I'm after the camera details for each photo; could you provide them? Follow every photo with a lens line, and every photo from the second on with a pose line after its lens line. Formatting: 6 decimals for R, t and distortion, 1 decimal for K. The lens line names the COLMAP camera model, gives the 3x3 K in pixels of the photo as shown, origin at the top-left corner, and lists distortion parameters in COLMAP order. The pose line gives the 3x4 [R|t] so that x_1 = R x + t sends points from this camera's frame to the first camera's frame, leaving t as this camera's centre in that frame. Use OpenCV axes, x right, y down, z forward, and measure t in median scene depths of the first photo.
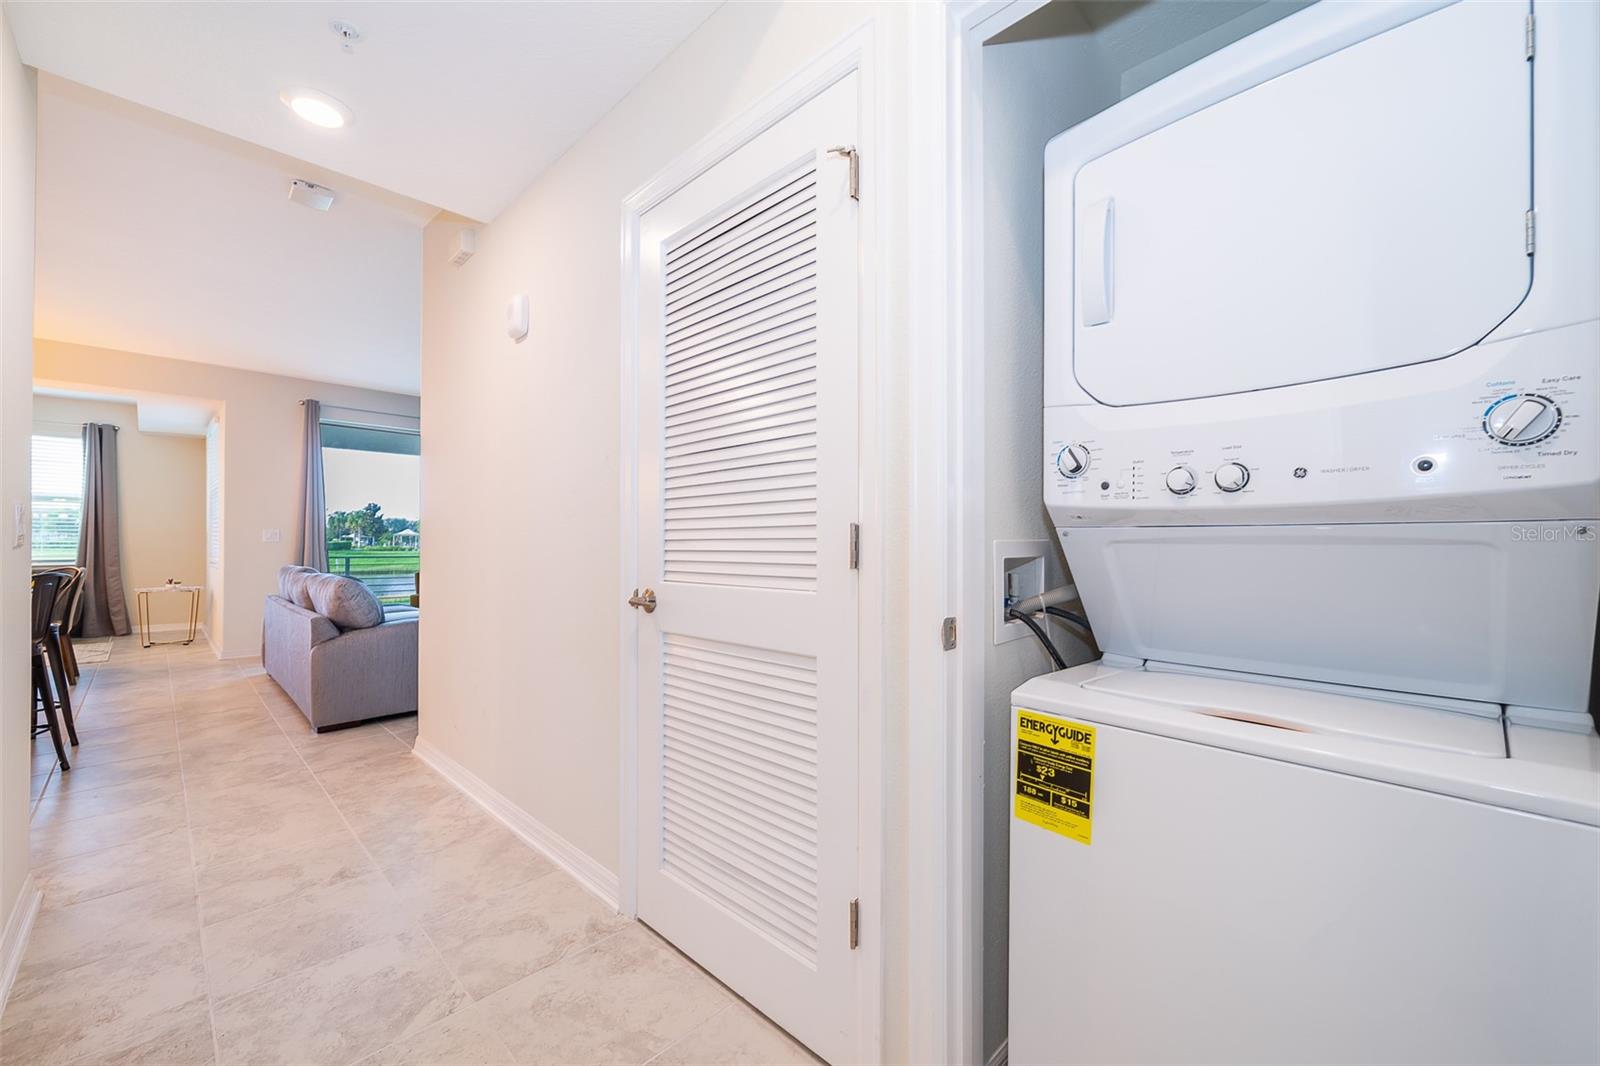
lens RADIAL K [[638.0, 0, 787.8], [0, 638.0, 540.3], [0, 0, 1]] dist [0.000675, -0.000804]
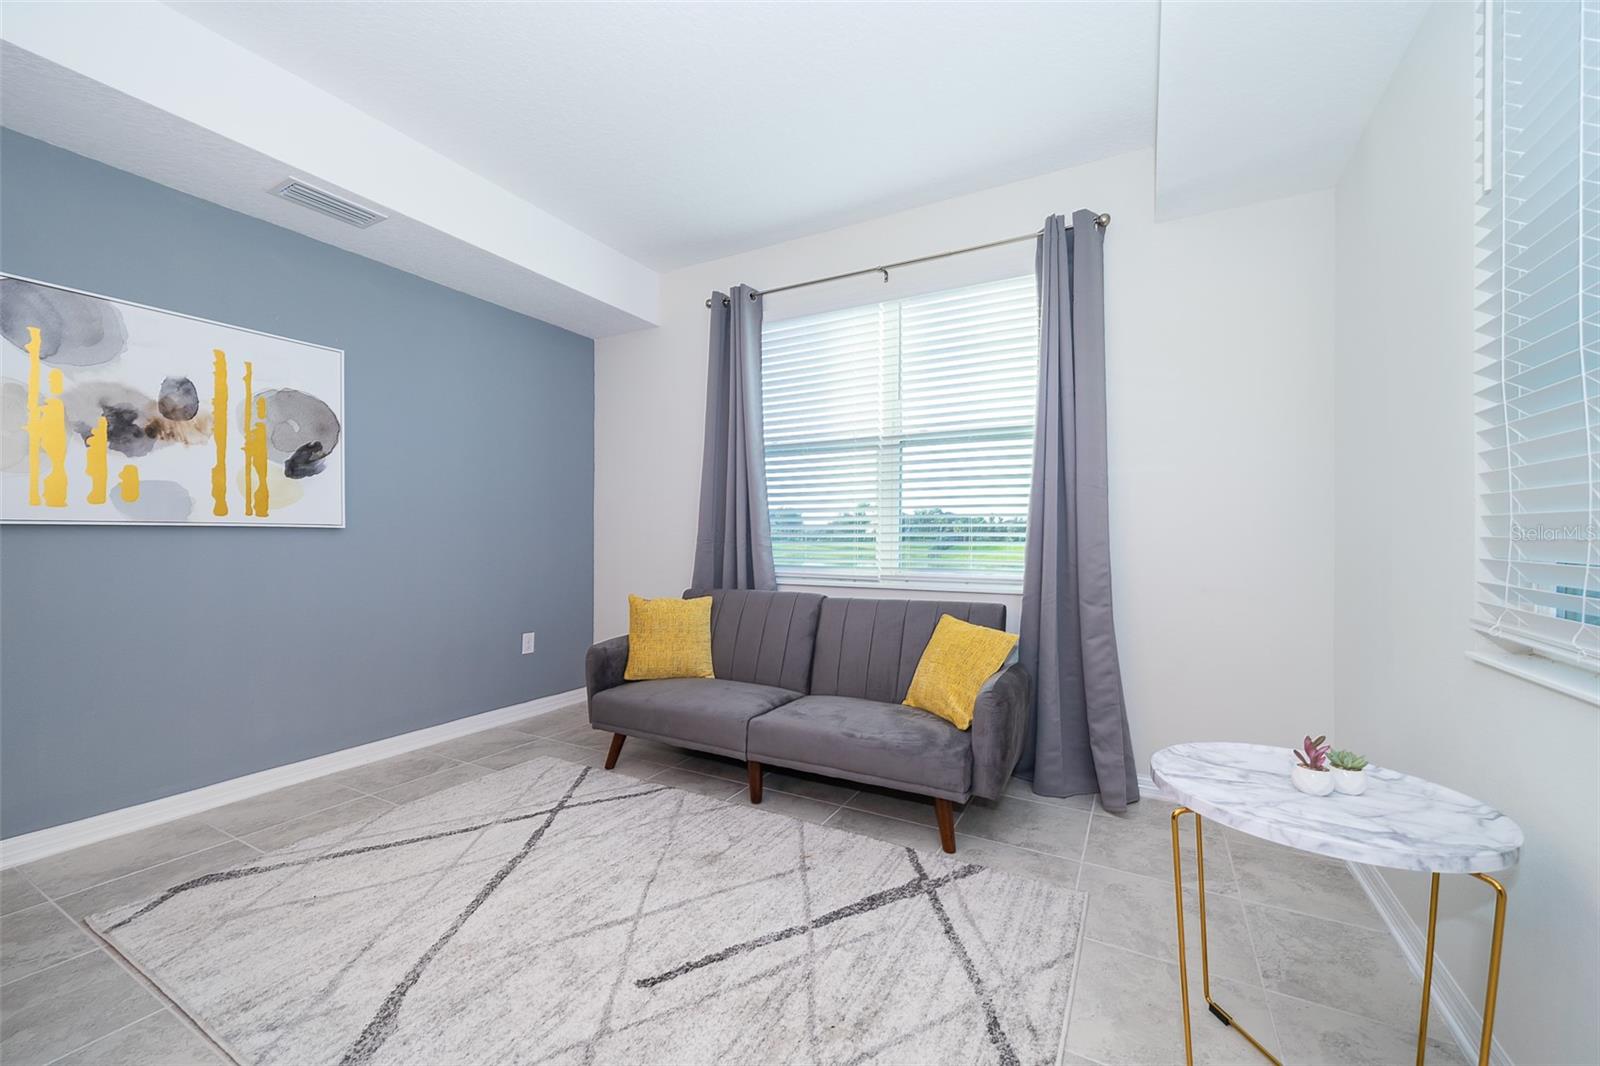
lens RADIAL K [[638.0, 0, 801.0], [0, 638.0, 533.6], [0, 0, 1]] dist [0.000675, -0.000804]
pose [[0.297613, -0.000390, -0.954686, -0.774158], [0.010797, 0.999937, 0.002957, -0.000943], [0.954625, -0.011188, 0.297599, 0.744244]]
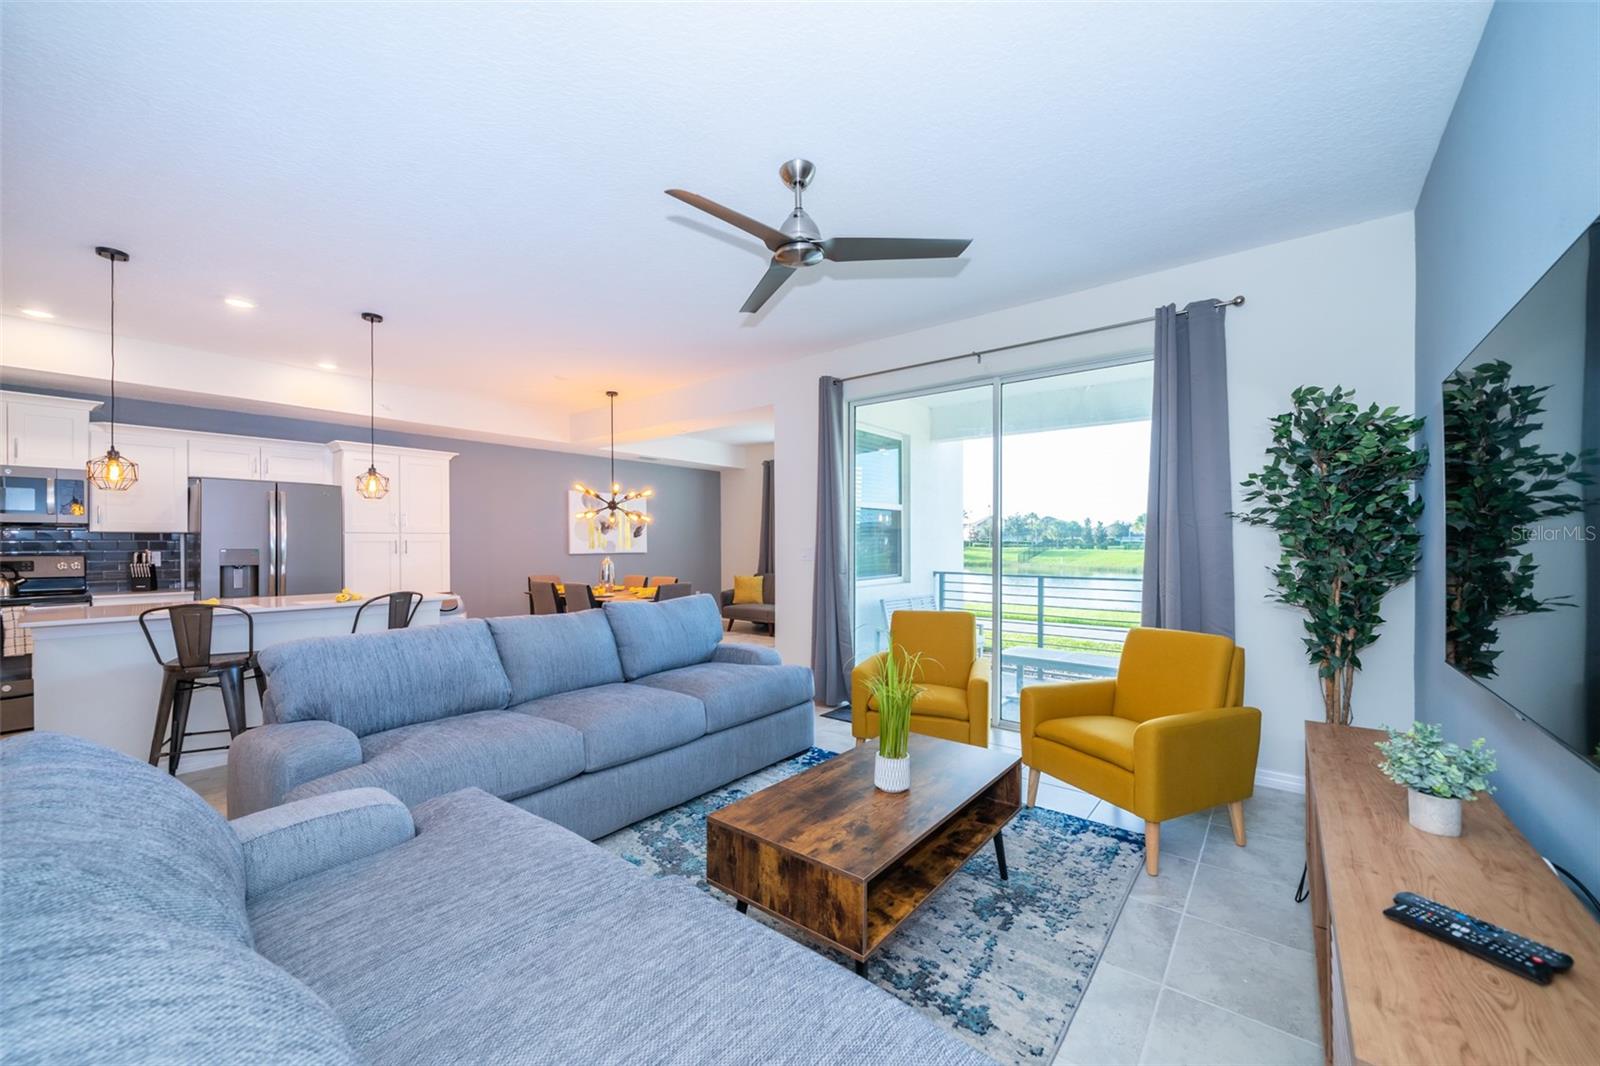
lens RADIAL K [[637.1, 0, 822.5], [0, 637.1, 541.7], [0, 0, 1]] dist [-0.000936, -0.000443]
pose [[0.124926, -0.010262, -0.992113, 0.018914], [0.017183, 0.999819, -0.008178, -0.011203], [0.992017, -0.016026, 0.125080, 0.775325]]
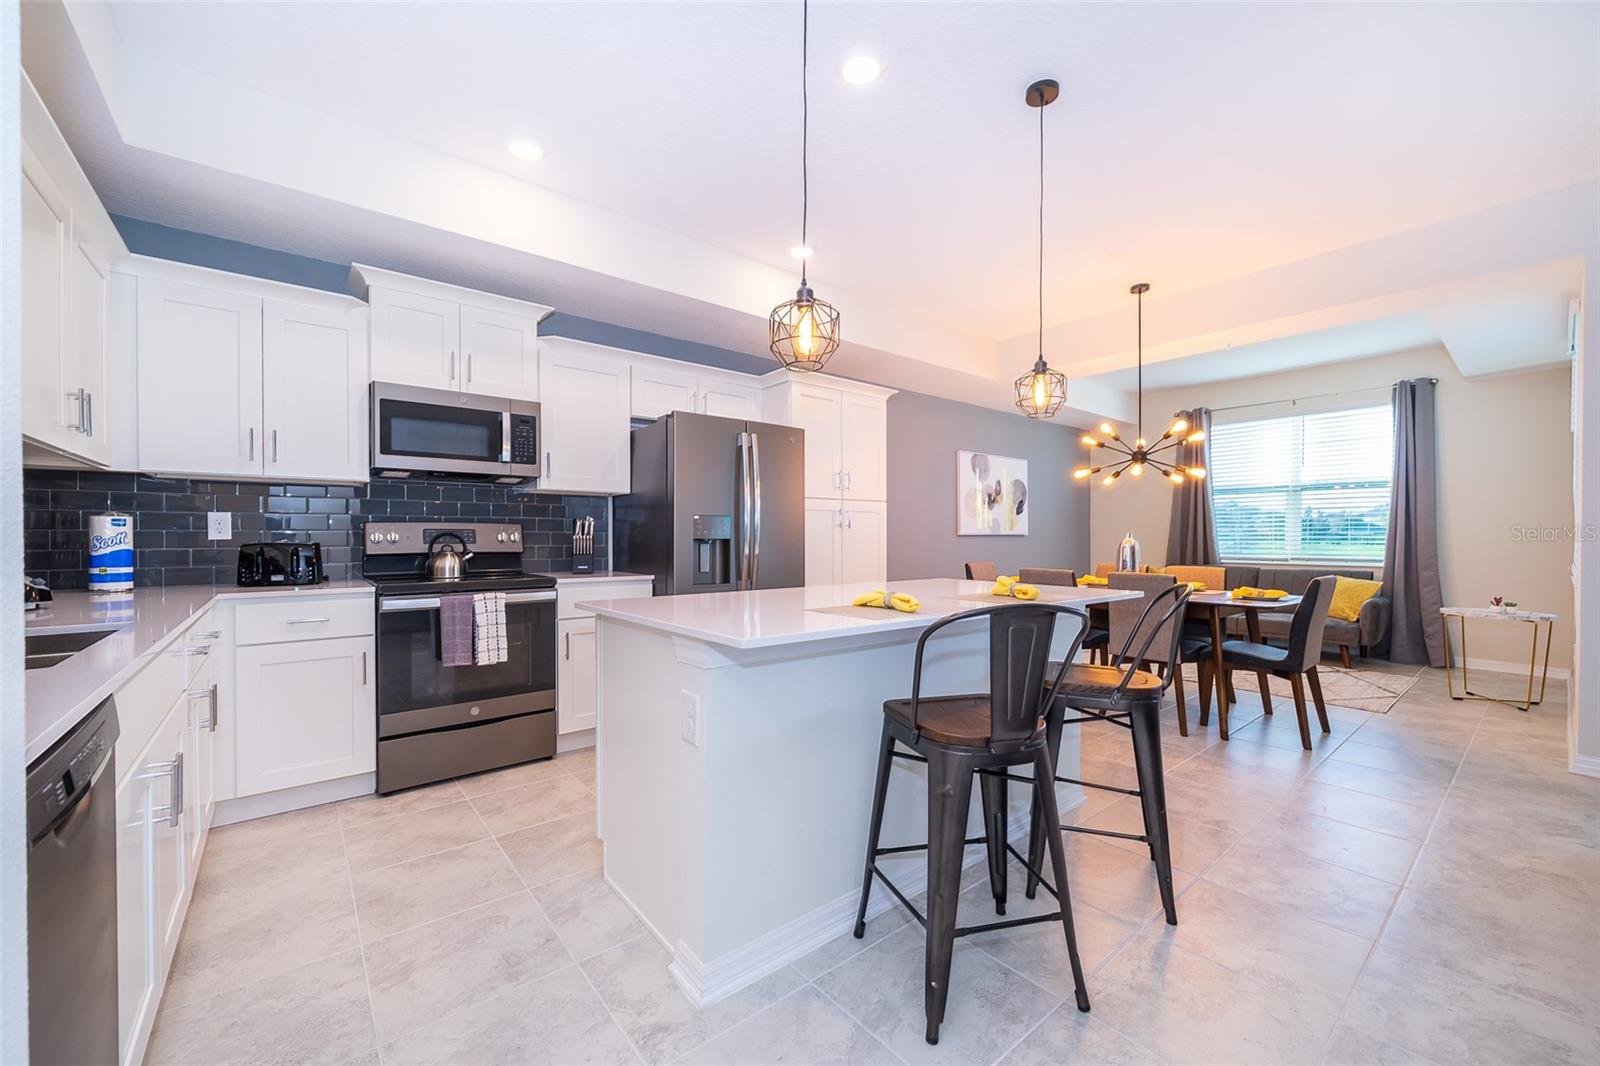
lens RADIAL K [[638.0, 0, 804.7], [0, 638.0, 546.7], [0, 0, 1]] dist [0.000675, -0.000804]
pose [[-0.087709, 0.010930, -0.996086, -0.267631], [0.008675, 0.999910, 0.010208, -0.000781], [0.996108, -0.007745, -0.087796, 0.353294]]
